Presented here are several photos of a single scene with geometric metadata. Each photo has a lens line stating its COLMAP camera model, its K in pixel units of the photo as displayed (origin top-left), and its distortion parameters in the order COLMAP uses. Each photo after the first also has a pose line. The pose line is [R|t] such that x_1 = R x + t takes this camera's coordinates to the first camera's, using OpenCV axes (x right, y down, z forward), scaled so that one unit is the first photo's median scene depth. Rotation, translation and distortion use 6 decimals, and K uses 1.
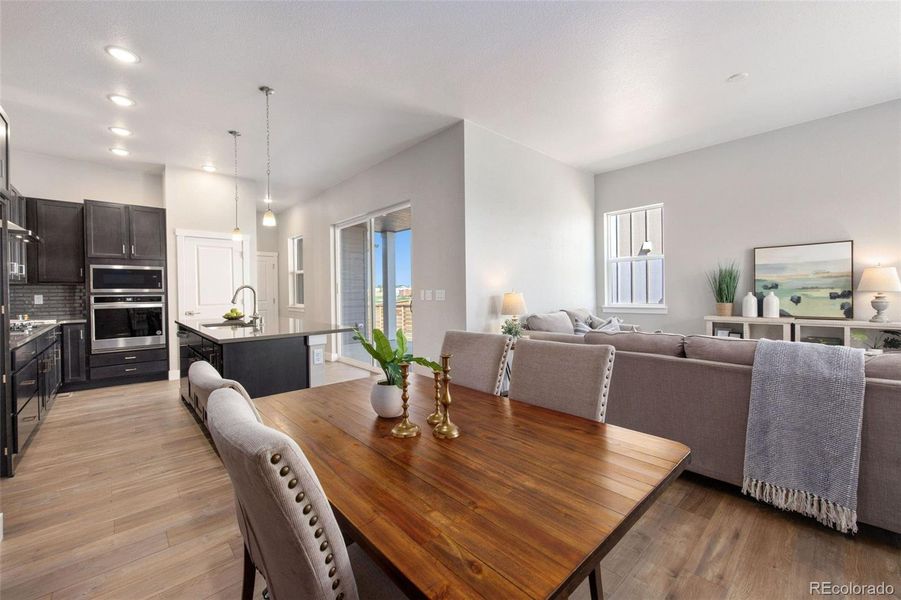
lens RADIAL K [[366.2, 0, 448.5], [0, 366.2, 292.5], [0, 0, 1]] dist [0.002842, -0.000300]
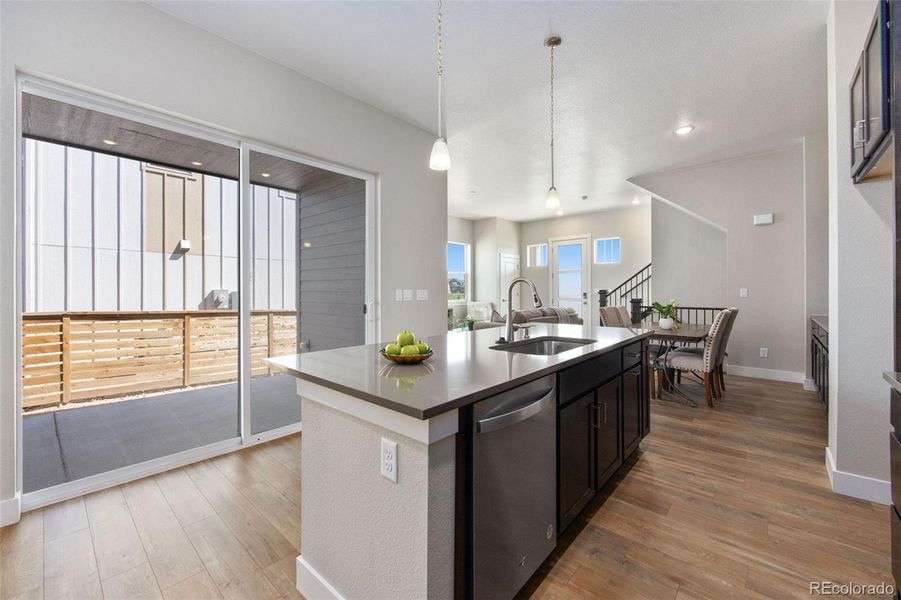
lens RADIAL K [[366.2, 0, 449.4], [0, 366.2, 294.9], [0, 0, 1]] dist [0.002842, -0.000300]
pose [[-0.108593, 0.001045, 0.994086, -0.802512], [0.009584, 0.999954, -0.000004, 0.006909], [-0.994040, 0.009527, -0.108598, 0.837071]]
